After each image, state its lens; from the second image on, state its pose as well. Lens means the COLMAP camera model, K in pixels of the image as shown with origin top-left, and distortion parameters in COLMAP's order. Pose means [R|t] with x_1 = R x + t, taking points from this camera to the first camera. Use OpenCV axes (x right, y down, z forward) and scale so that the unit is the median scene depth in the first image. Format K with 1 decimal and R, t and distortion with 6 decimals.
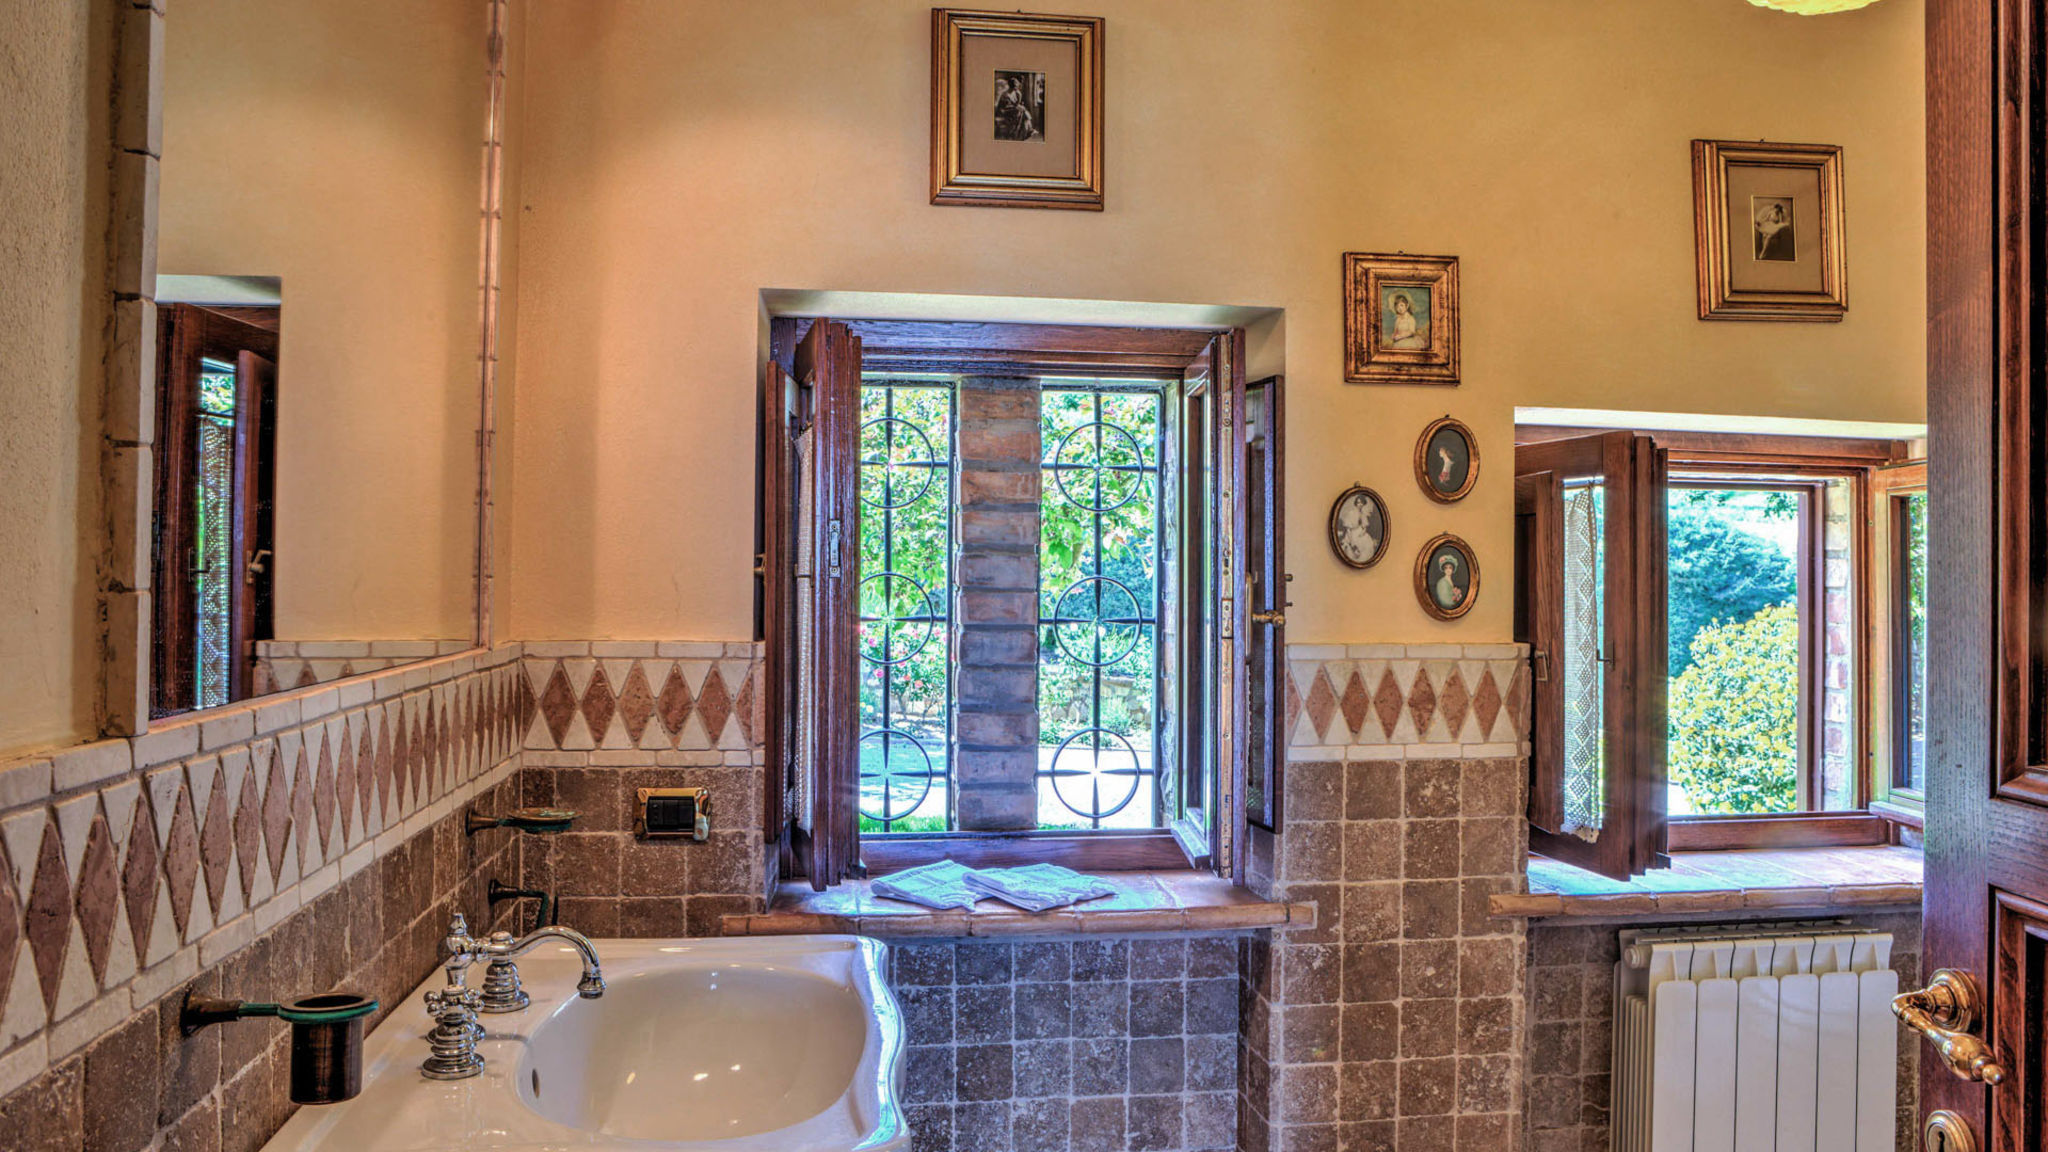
lens RADIAL K [[1439.5, 0, 1026.7], [0, 1439.5, 522.3], [0, 0, 1]] dist [-0.102761, 0.090041]
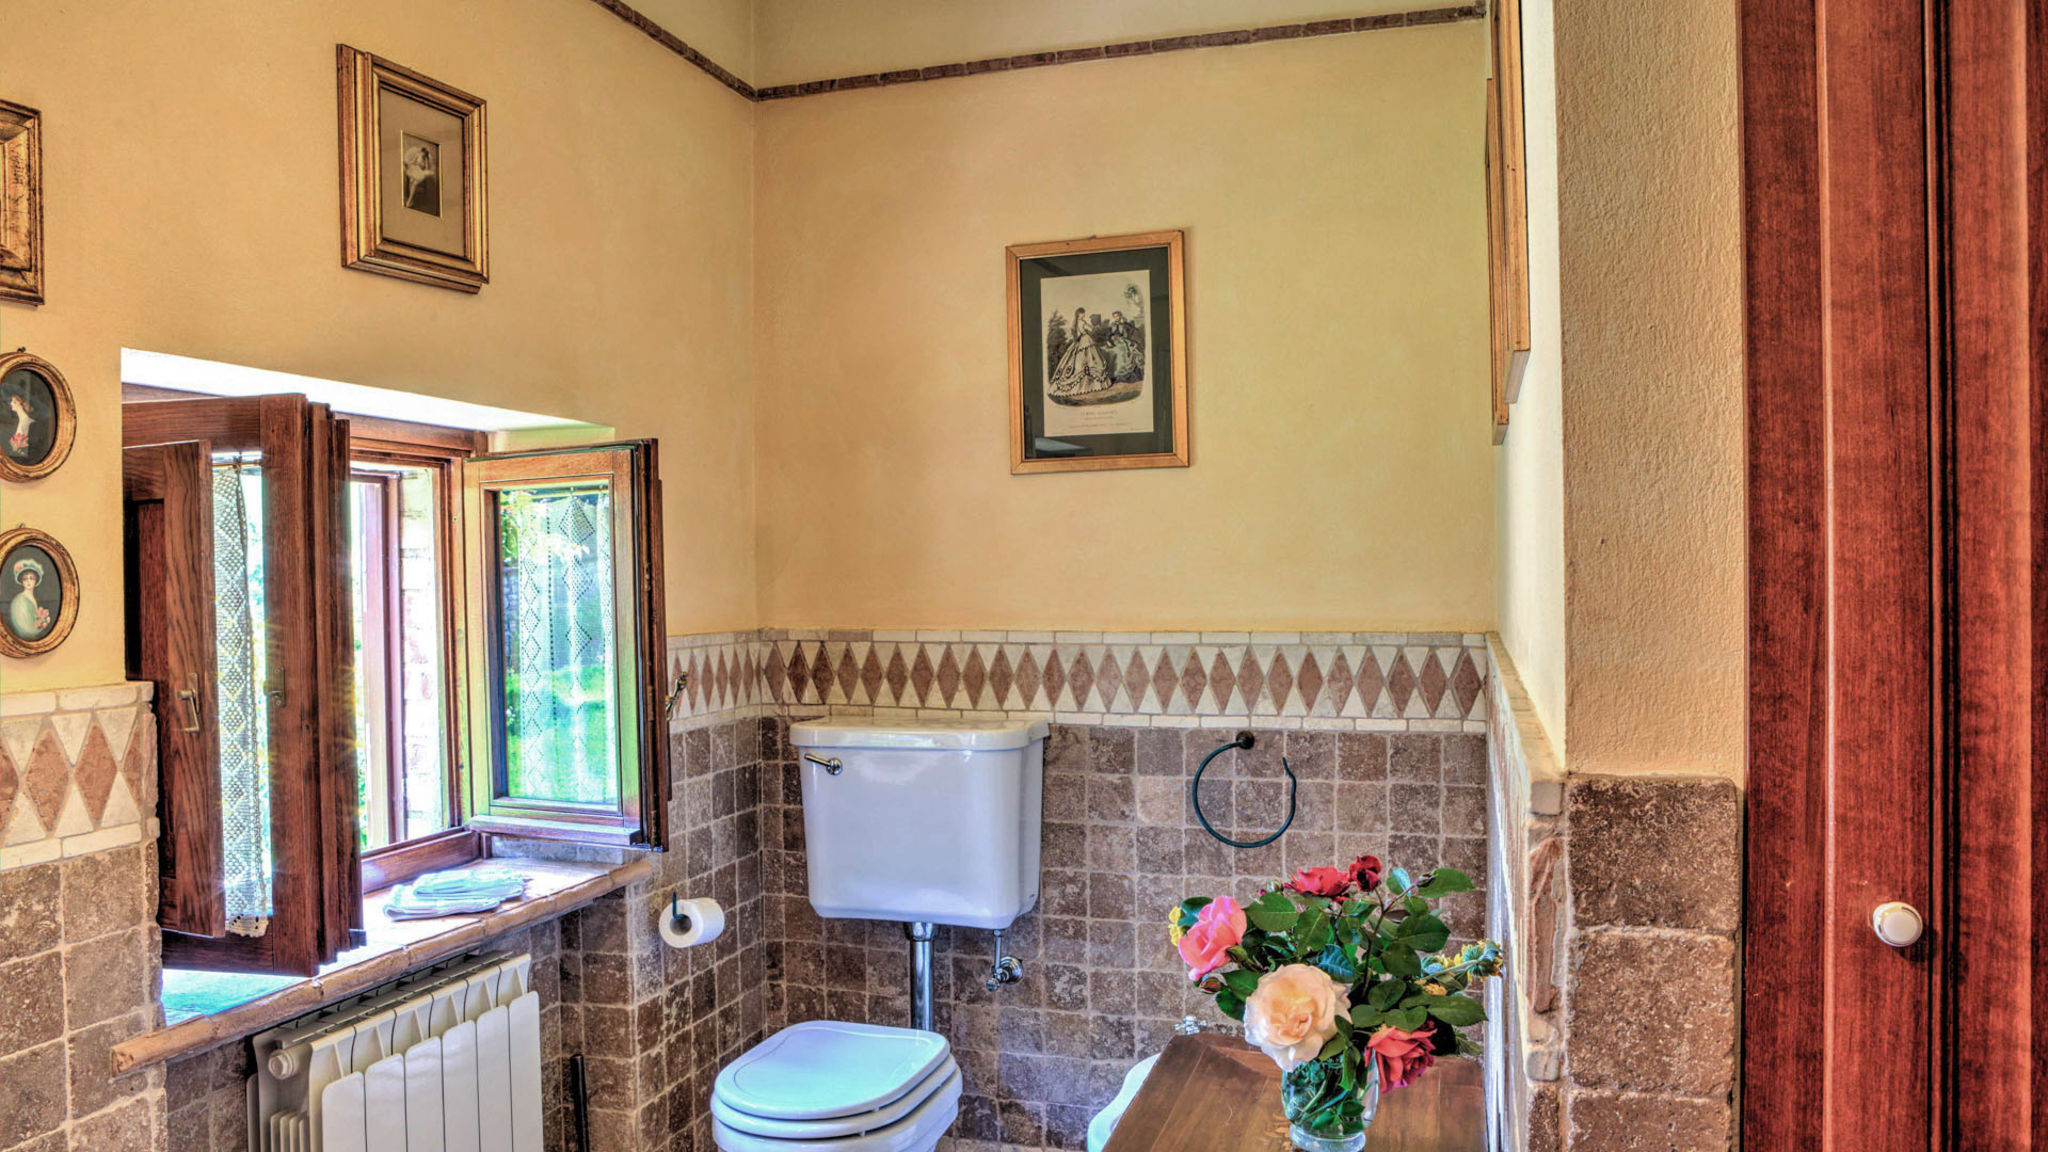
lens RADIAL K [[1412.1, 0, 1035.6], [0, 1412.1, 568.4], [0, 0, 1]] dist [-0.105100, 0.075881]
pose [[0.417474, -0.021552, 0.908433, -0.085607], [-0.006182, 0.999628, 0.026557, 0.007406], [-0.908668, -0.016703, 0.417186, 0.307228]]
